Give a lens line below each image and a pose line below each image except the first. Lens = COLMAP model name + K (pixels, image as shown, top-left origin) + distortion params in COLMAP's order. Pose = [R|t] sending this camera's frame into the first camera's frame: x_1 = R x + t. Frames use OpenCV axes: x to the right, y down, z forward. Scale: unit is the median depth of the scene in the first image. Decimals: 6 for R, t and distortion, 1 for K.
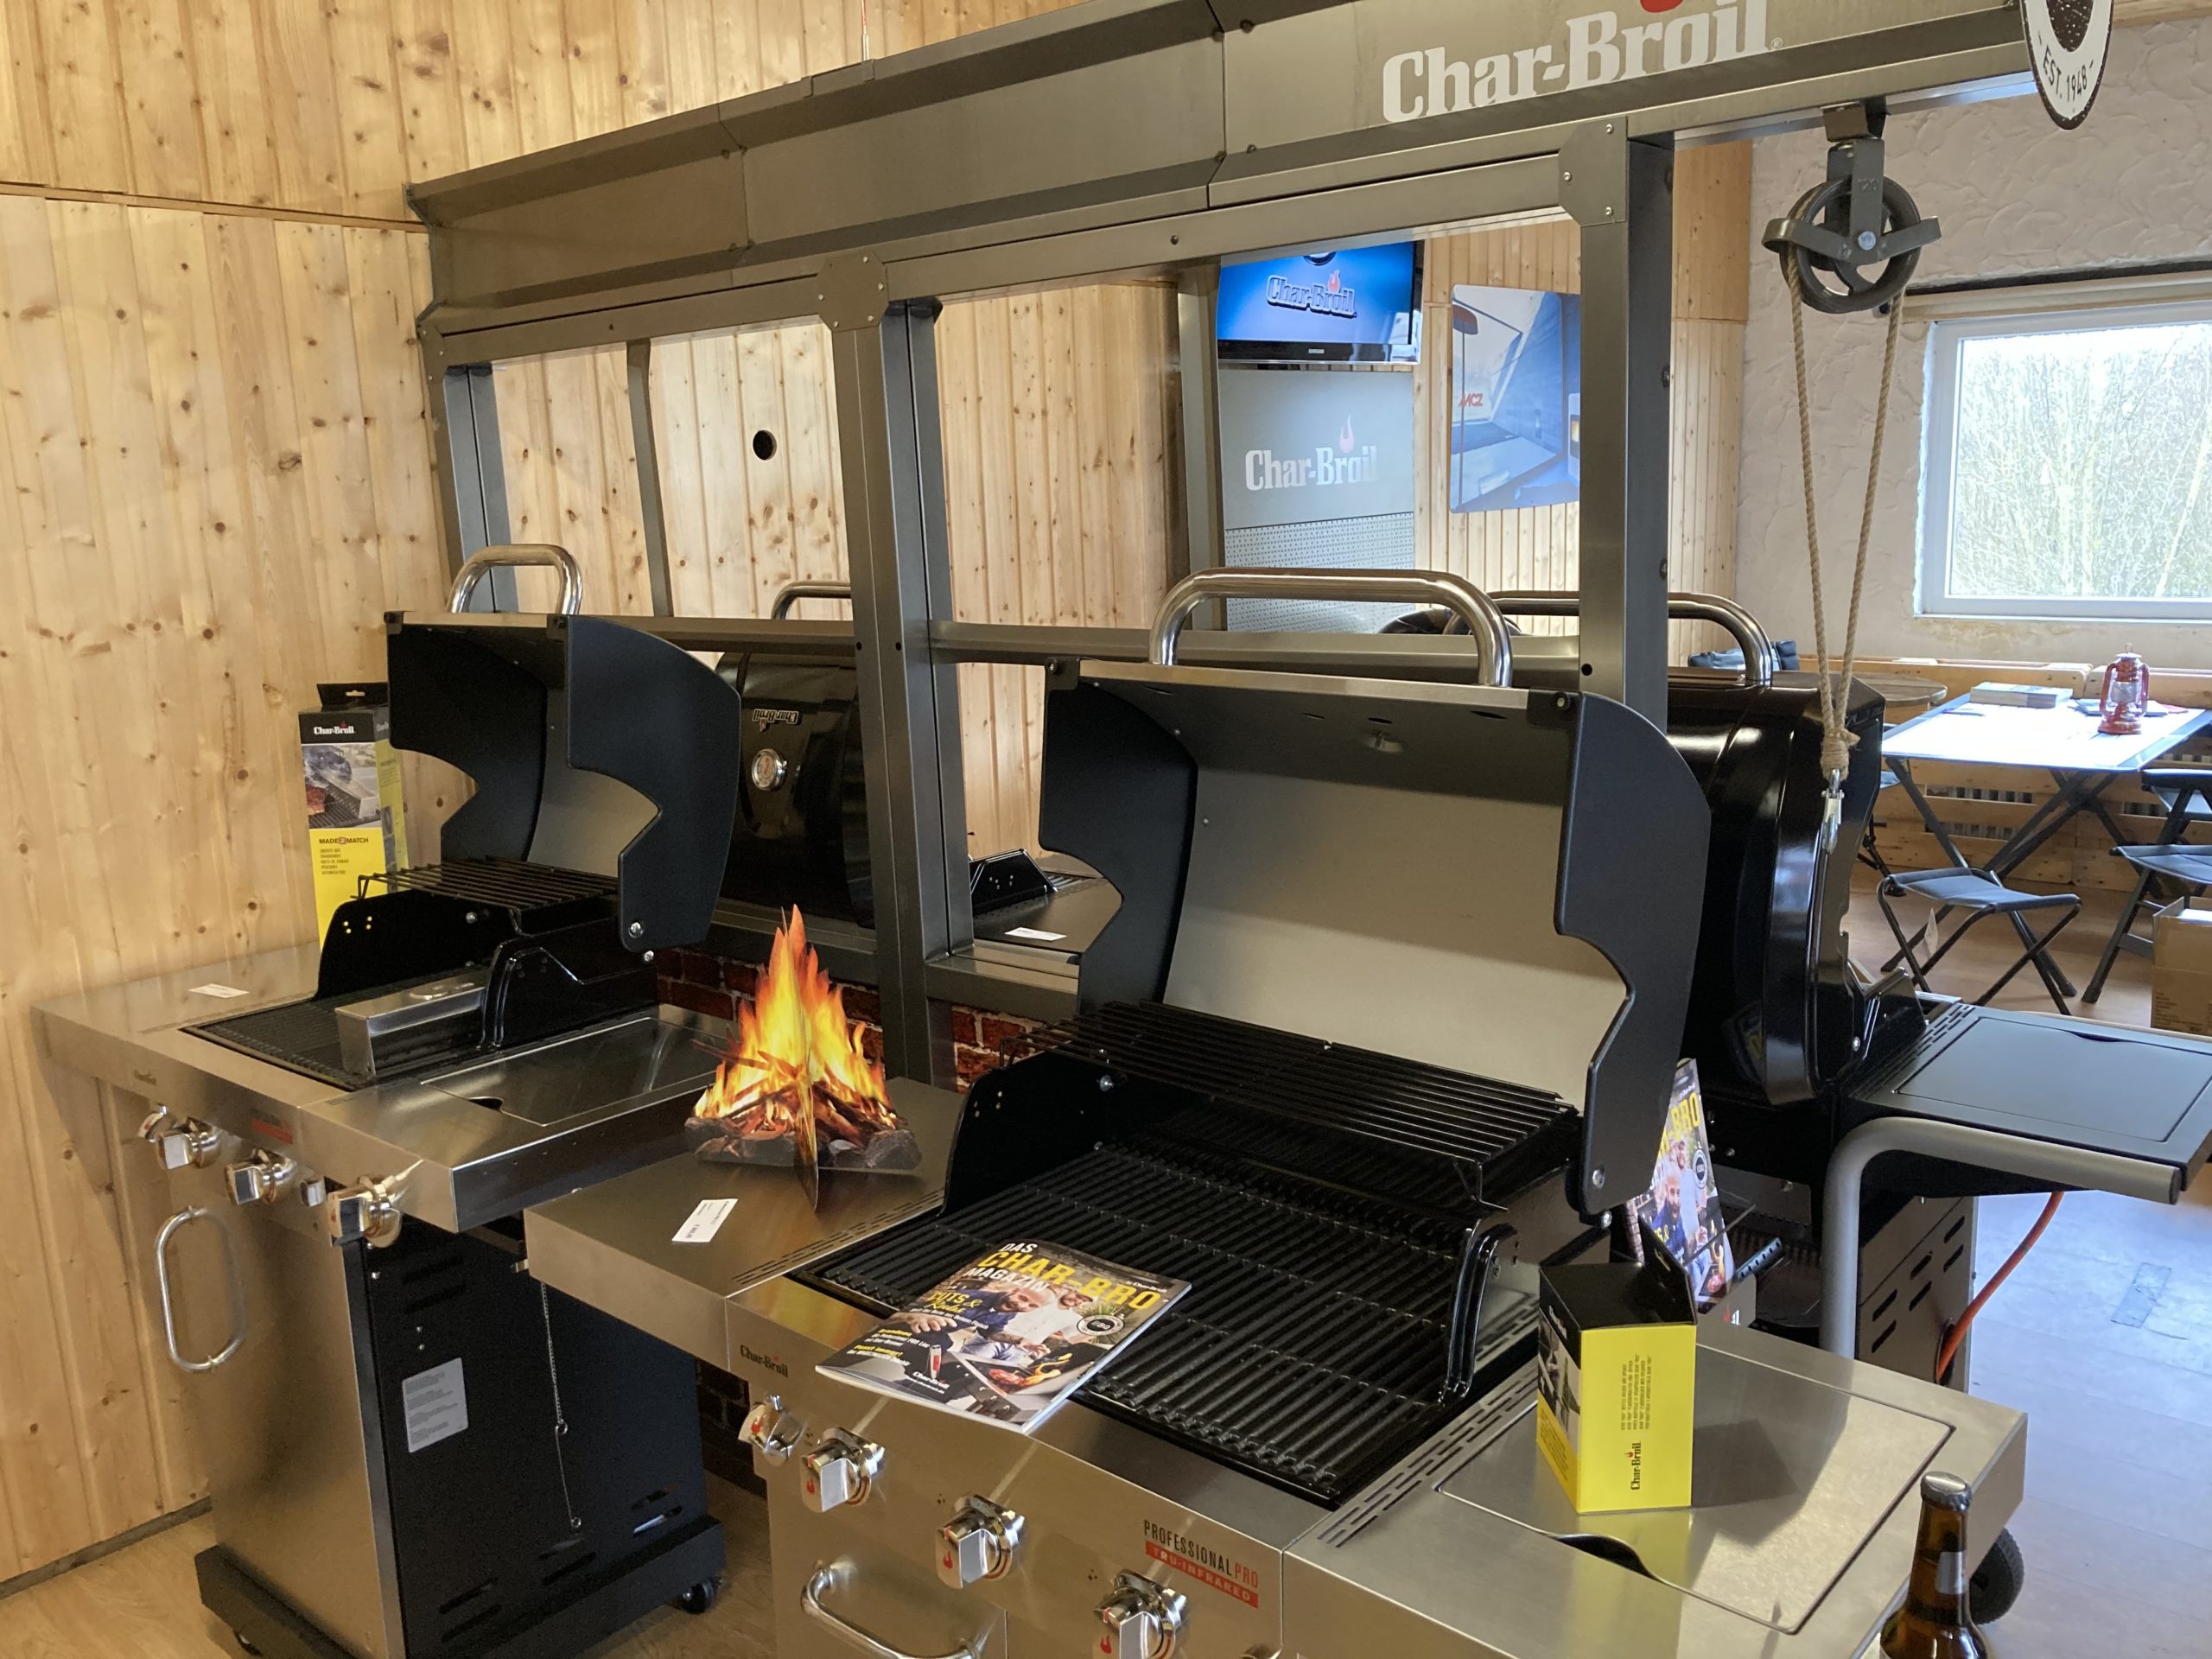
lens RADIAL K [[1819.8, 0, 1112.2], [0, 1819.8, 821.4], [0, 0, 1]] dist [0.032900, -0.030209]
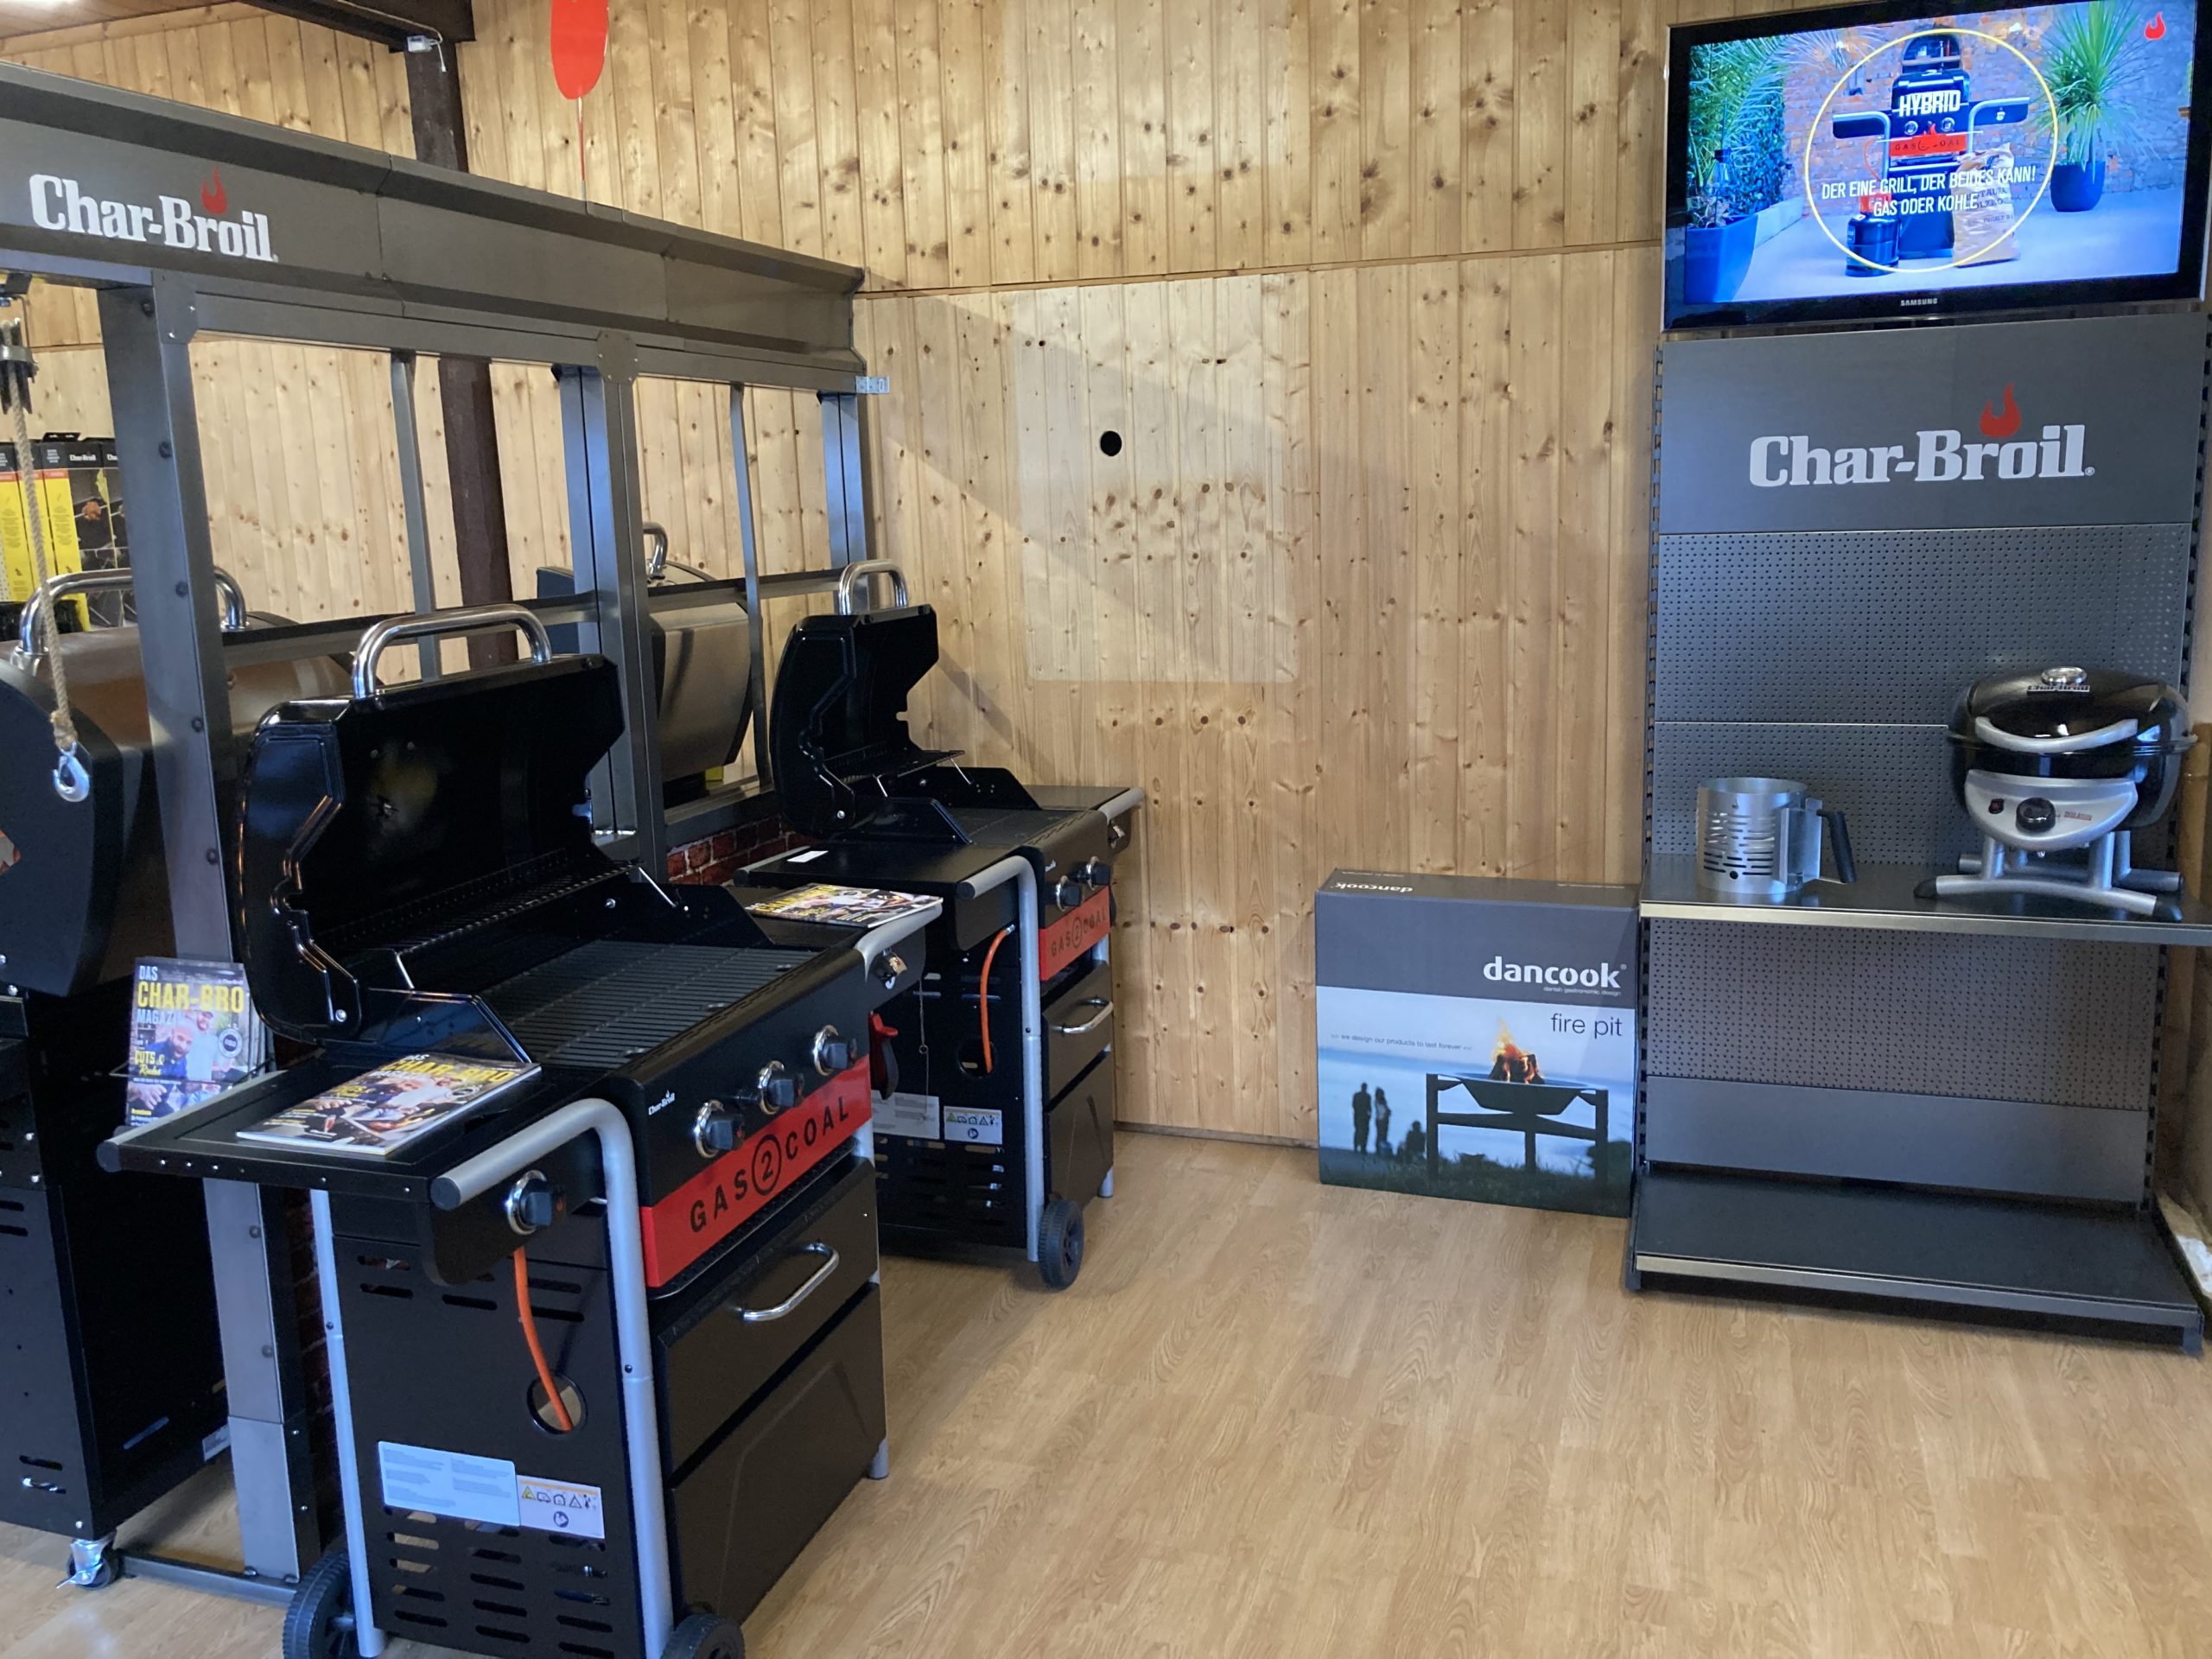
lens RADIAL K [[1819.8, 0, 1109.3], [0, 1819.8, 840.1], [0, 0, 1]] dist [0.032900, -0.030209]
pose [[0.382554, 0.206648, -0.900527, 1.184442], [-0.161529, 0.974615, 0.155030, -0.179402], [0.909704, 0.086154, 0.406223, 0.703325]]
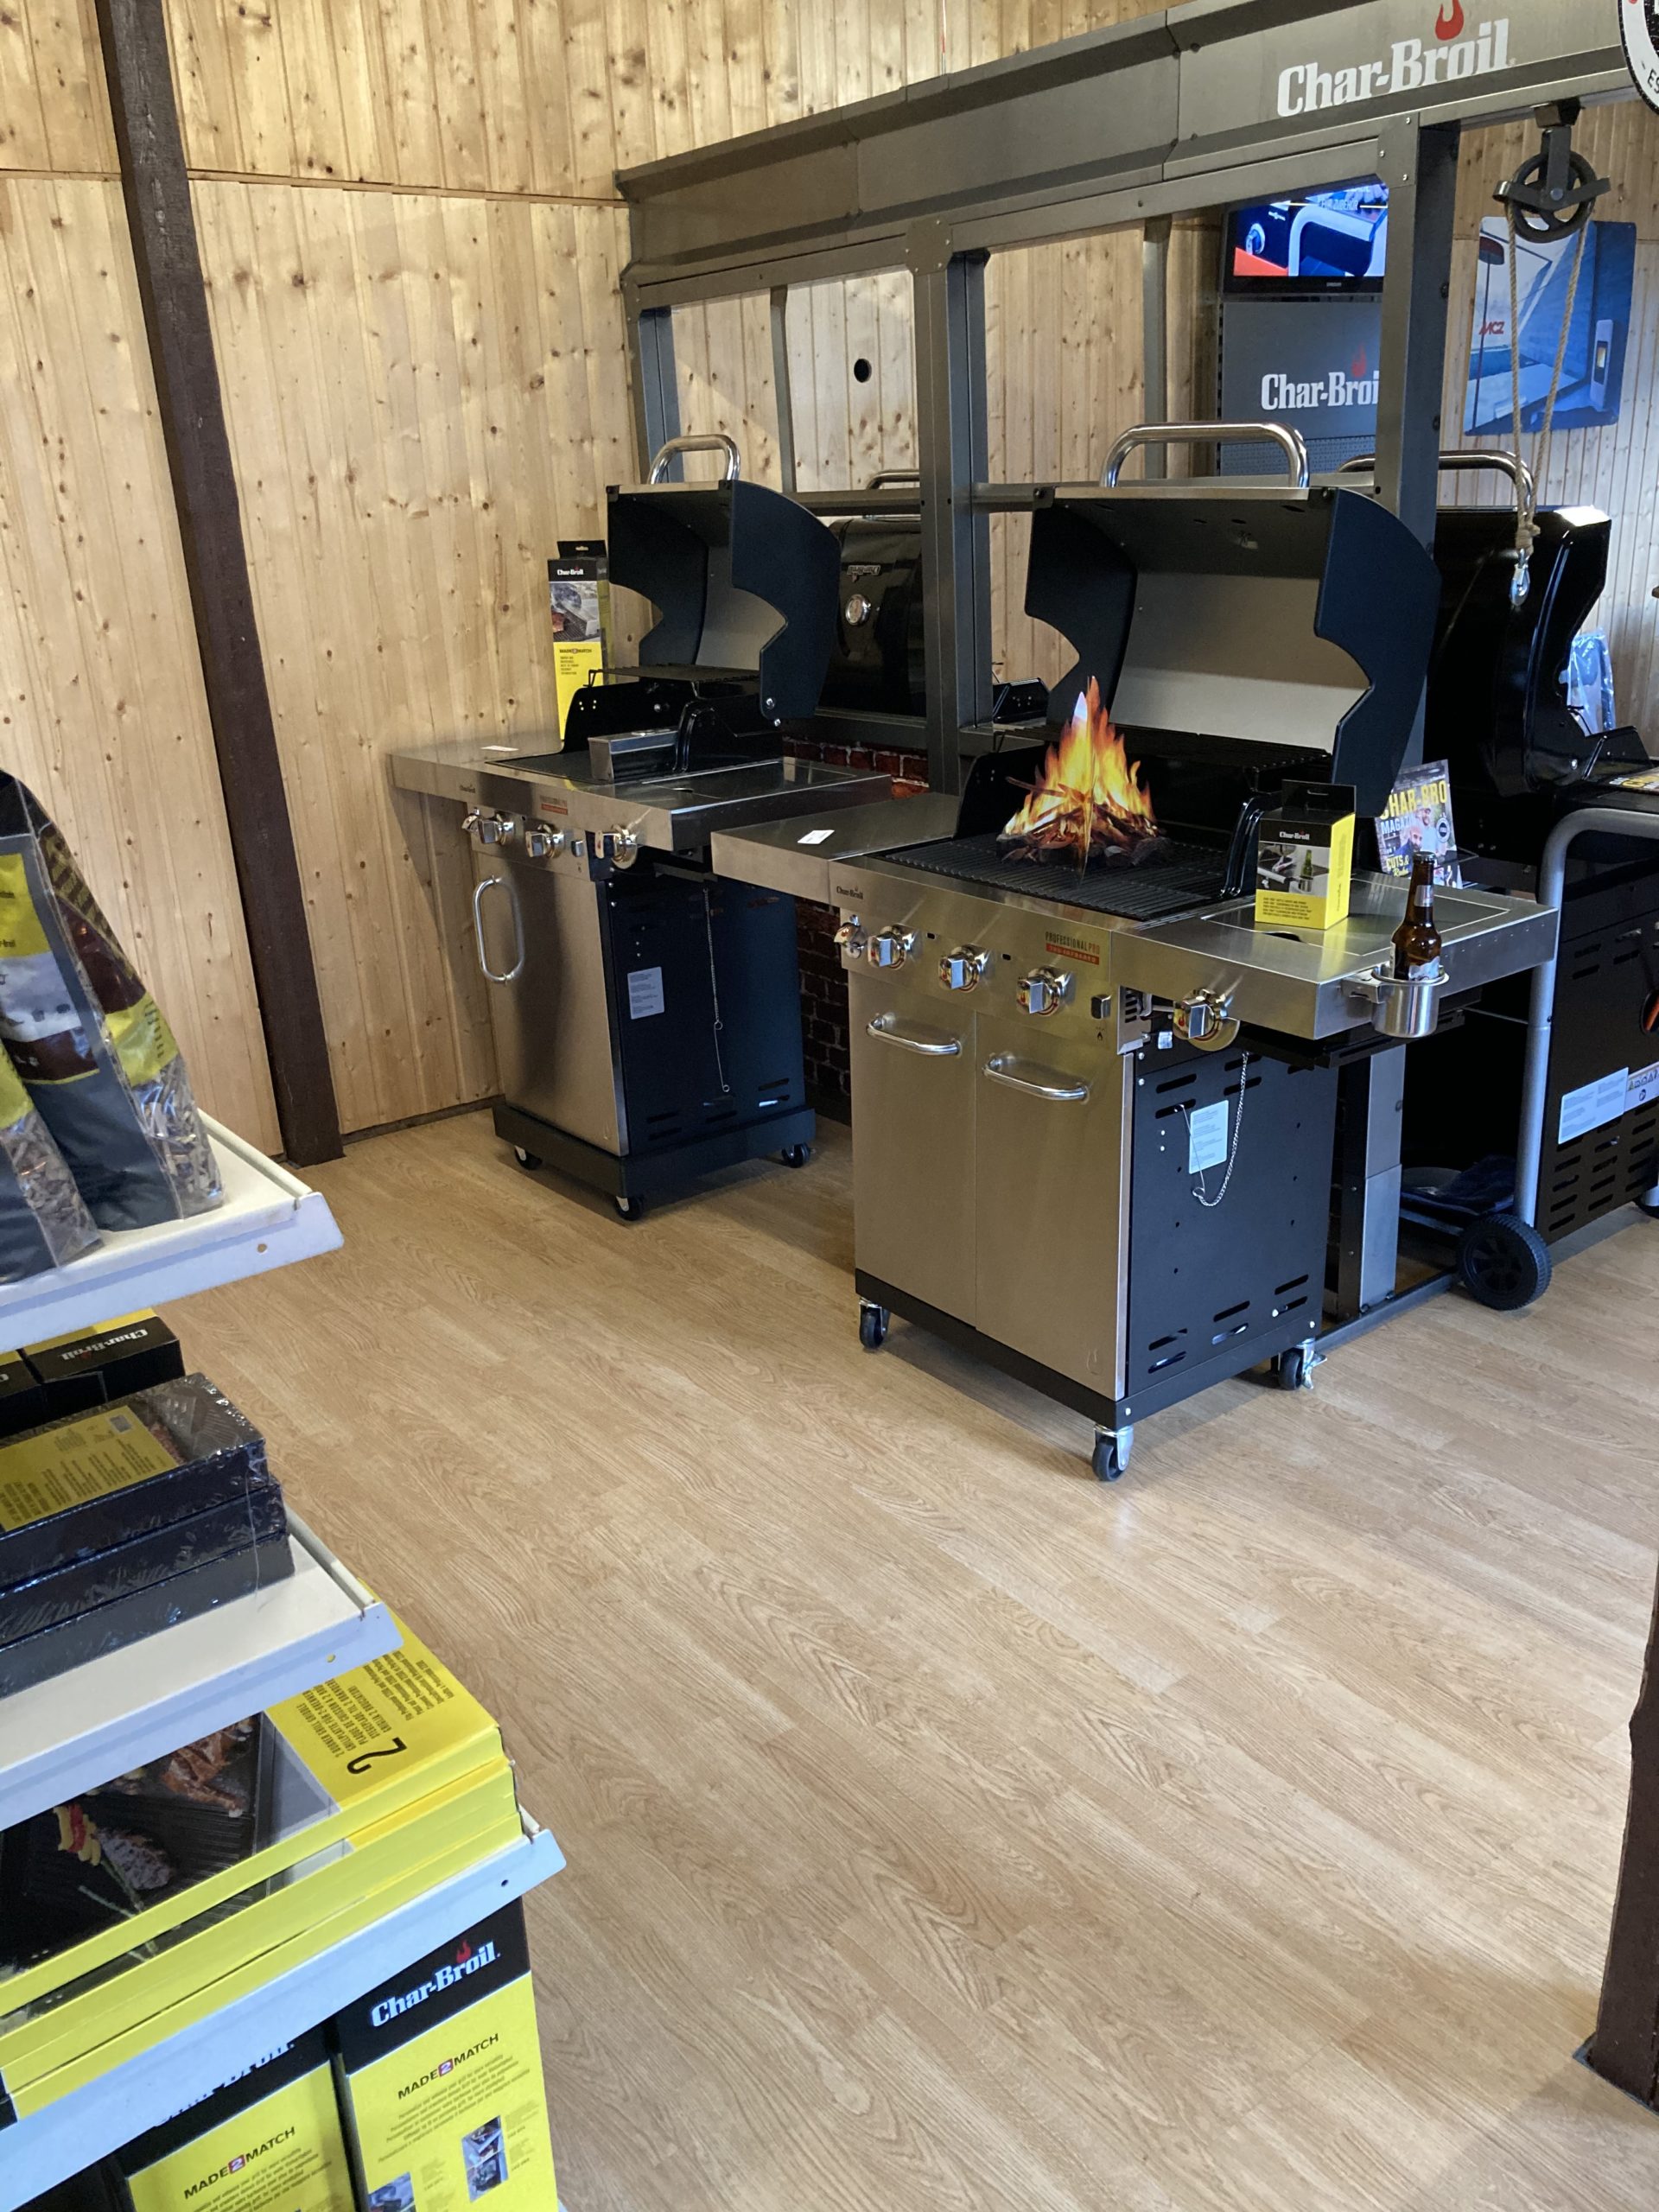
lens RADIAL K [[1819.8, 0, 831.5], [0, 1819.8, 1100.0], [0, 0, 1]] dist [0.032900, -0.030209]
pose [[0.980719, 0.059383, -0.186182, 0.078275], [-0.028994, 0.986384, 0.161881, 0.123259], [0.193260, -0.153361, 0.969088, -0.442847]]
